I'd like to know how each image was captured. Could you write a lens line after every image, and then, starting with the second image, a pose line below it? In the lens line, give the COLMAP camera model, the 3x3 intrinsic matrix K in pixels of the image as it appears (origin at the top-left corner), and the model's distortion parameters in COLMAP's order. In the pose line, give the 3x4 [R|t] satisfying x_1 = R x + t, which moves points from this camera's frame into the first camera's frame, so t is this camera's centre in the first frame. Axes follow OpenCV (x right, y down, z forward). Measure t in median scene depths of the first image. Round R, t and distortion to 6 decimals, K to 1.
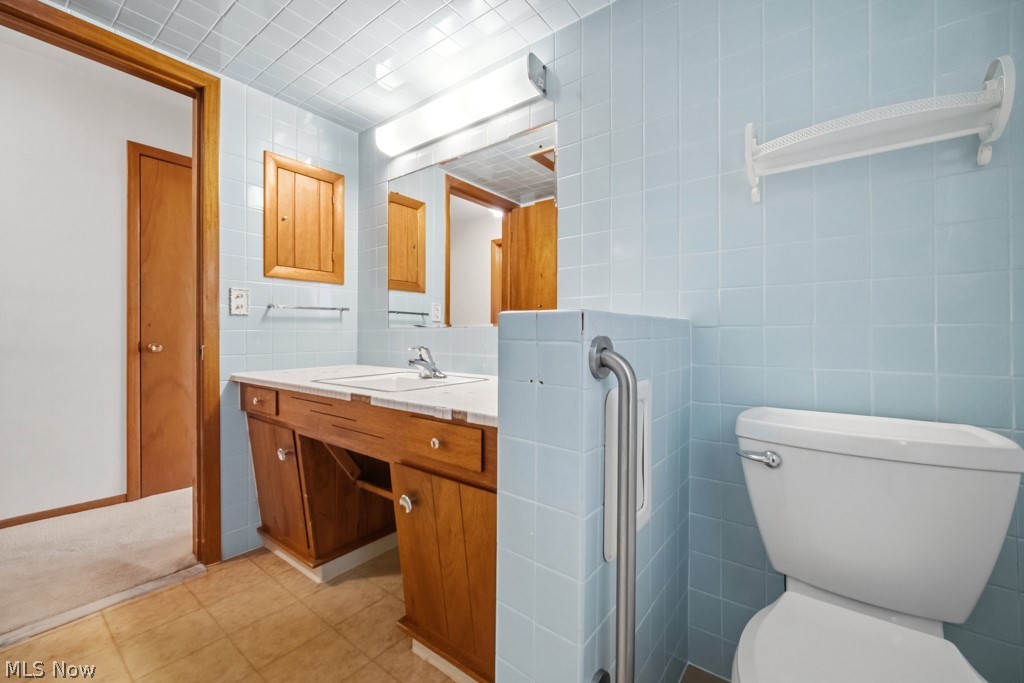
lens RADIAL K [[418.0, 0, 509.0], [0, 418.0, 337.2], [0, 0, 1]] dist [-0.004122, -0.000194]
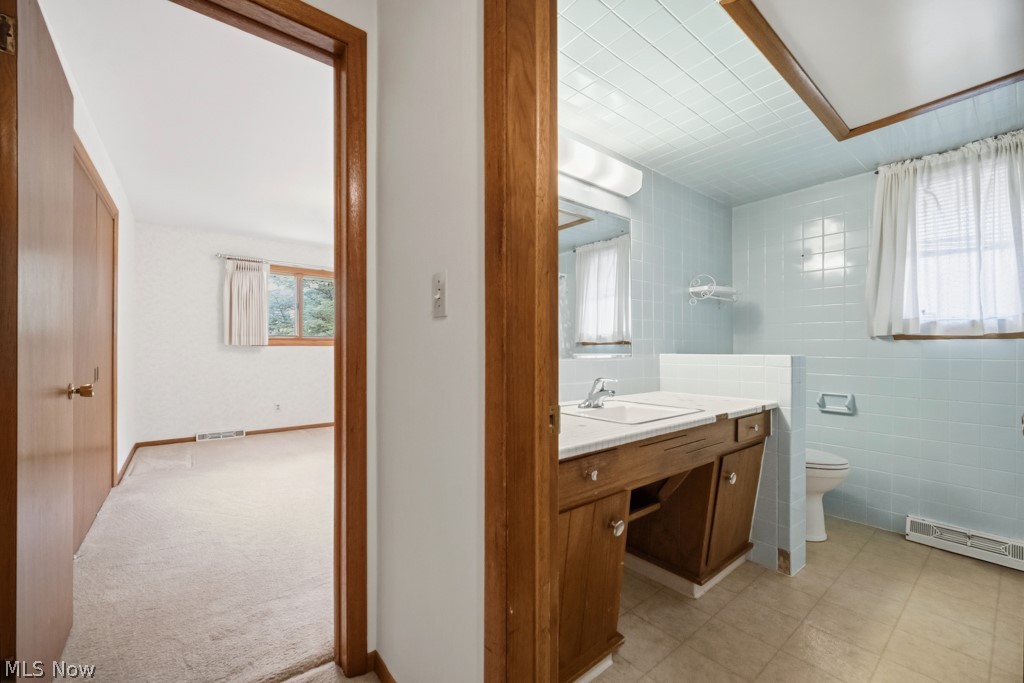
lens RADIAL K [[418.0, 0, 509.0], [0, 418.0, 337.2], [0, 0, 1]] dist [-0.004122, -0.000194]
pose [[0.231563, 0.014219, 0.972716, -1.681191], [0.007632, 0.999836, -0.016432, -0.085950], [-0.972790, 0.011229, 0.231416, 1.246573]]
